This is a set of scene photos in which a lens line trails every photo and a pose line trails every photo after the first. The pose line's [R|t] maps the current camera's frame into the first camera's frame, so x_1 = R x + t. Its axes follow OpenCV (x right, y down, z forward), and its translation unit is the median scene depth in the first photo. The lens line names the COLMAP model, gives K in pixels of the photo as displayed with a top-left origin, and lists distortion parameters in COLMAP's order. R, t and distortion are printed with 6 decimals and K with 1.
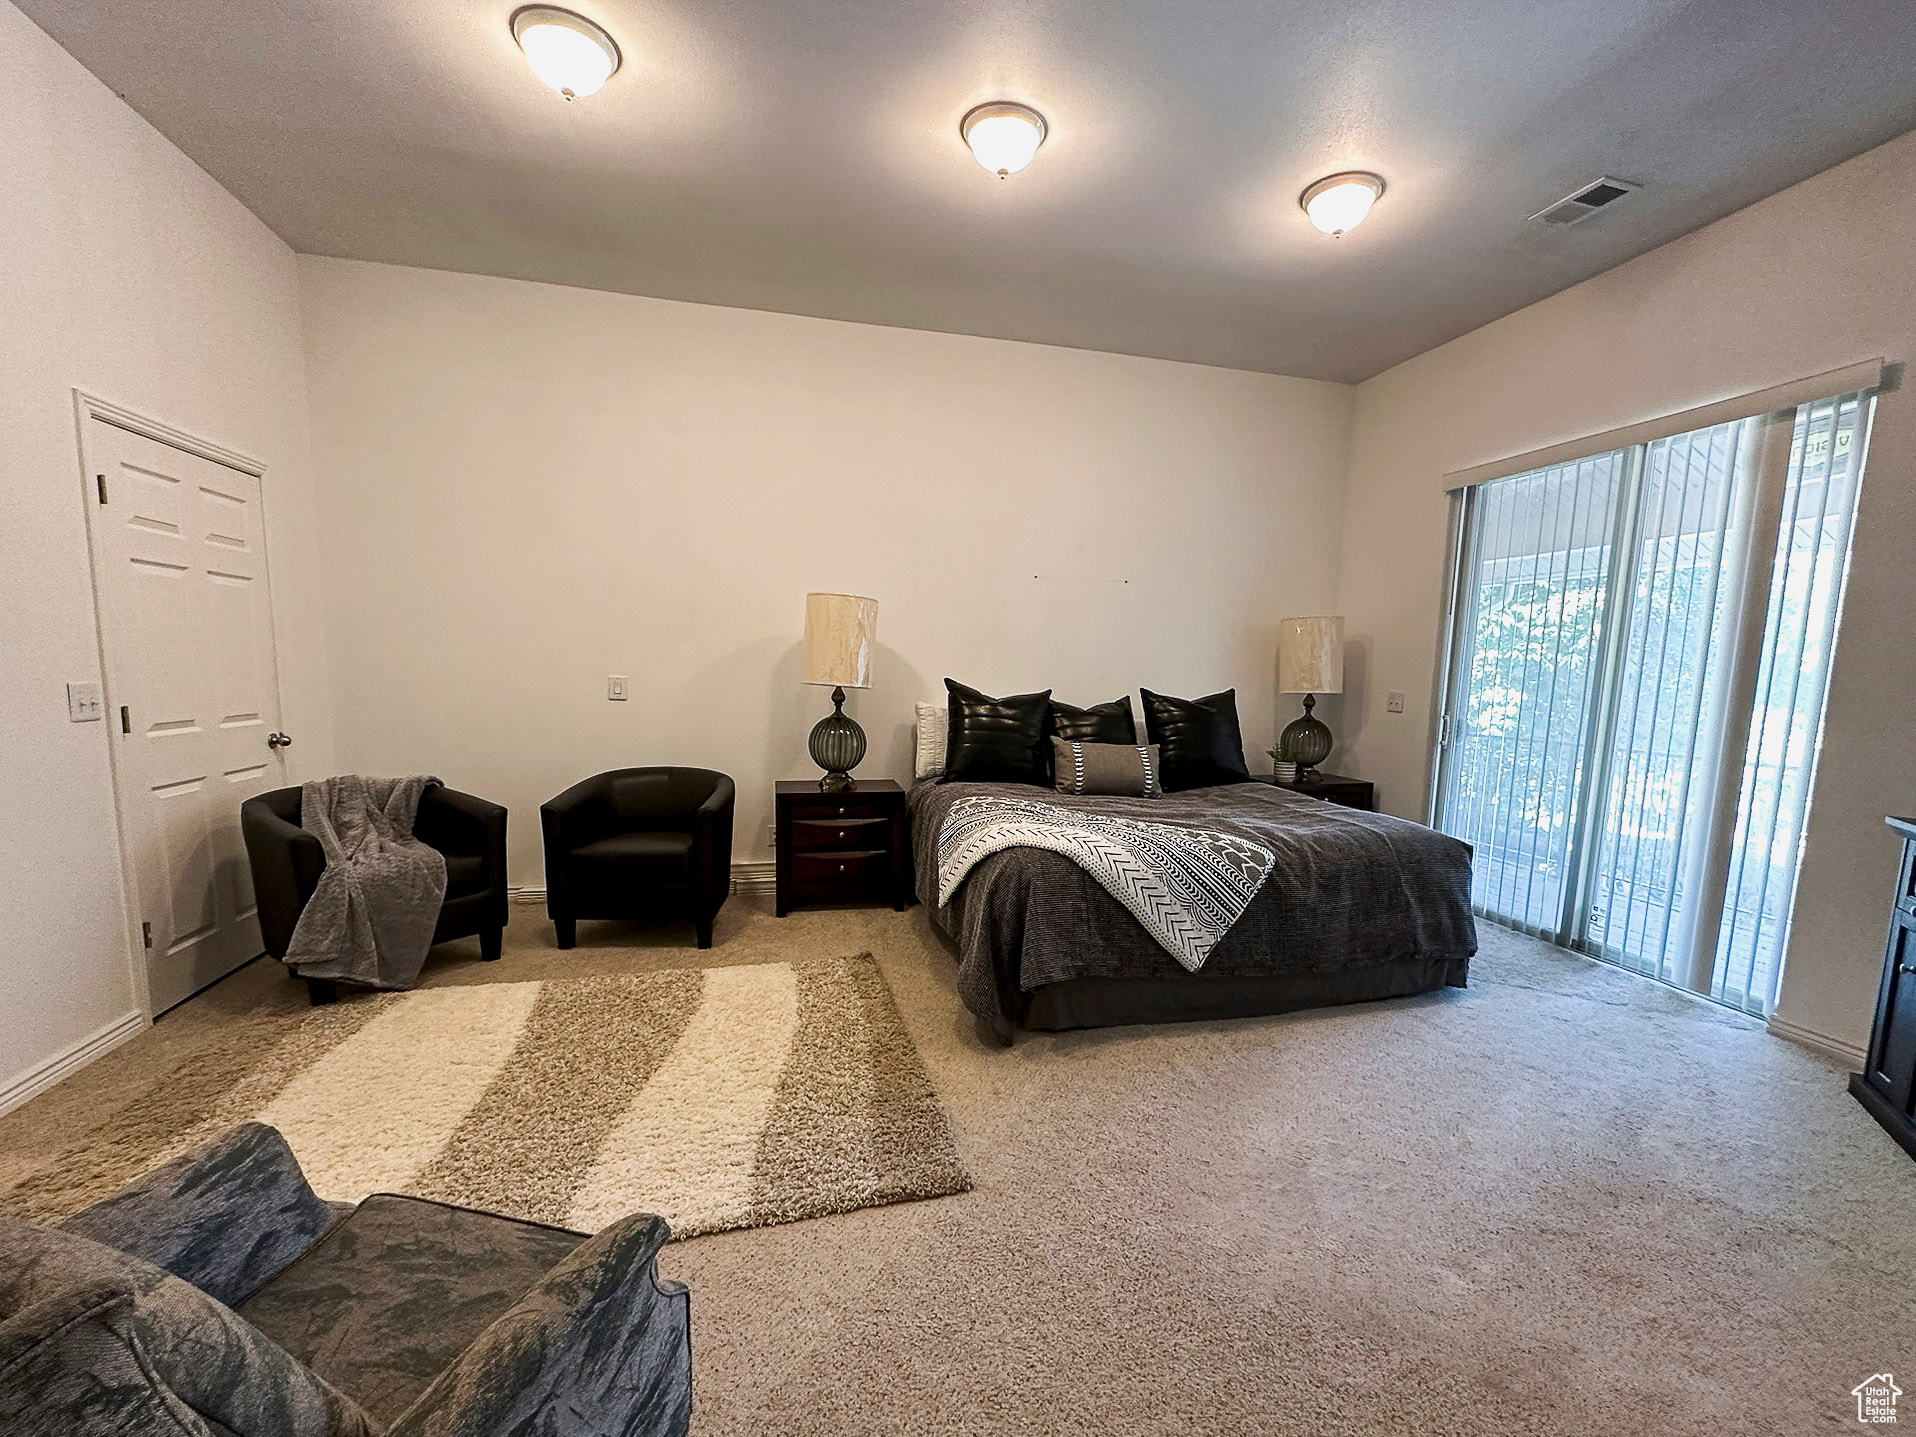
lens RADIAL K [[802.4, 0, 958.9], [0, 802.4, 760.3], [0, 0, 1]] dist [-0.016906, 0.009782]
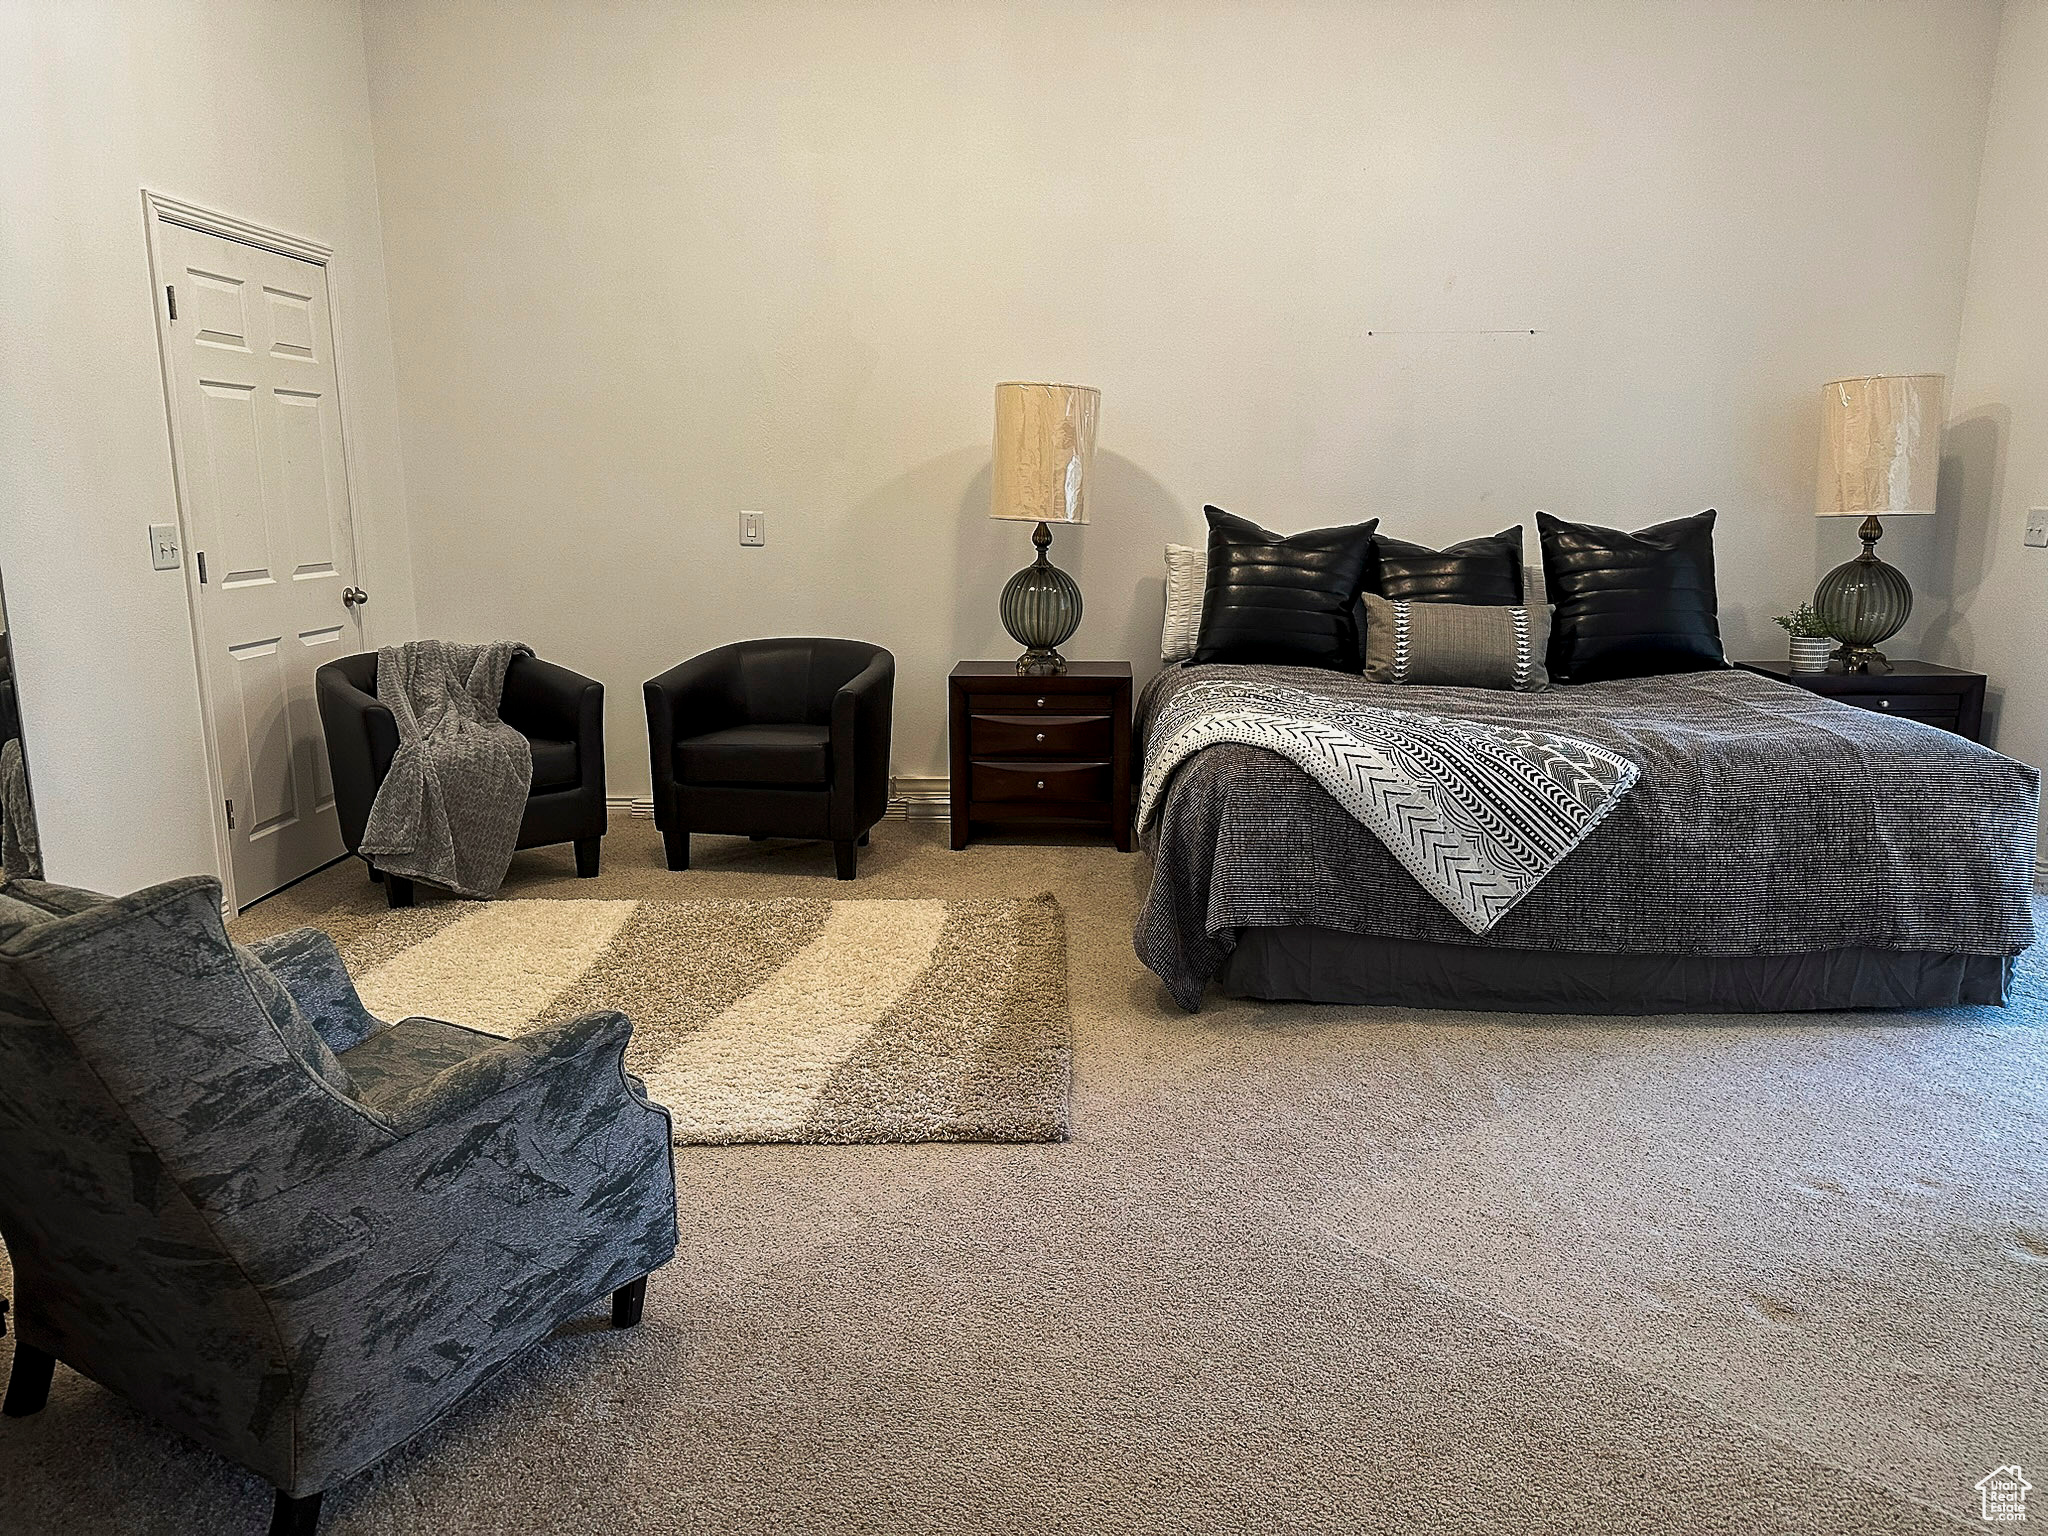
lens RADIAL K [[1425.9, 0, 1024.0], [0, 1425.9, 768.0], [0, 0, 1]] dist [0.085031, -0.096093]
pose [[0.957163, 0.030592, -0.287928, 0.252046], [-0.009373, 0.997155, 0.074787, 0.034579], [0.289397, -0.068885, 0.954727, -0.244022]]
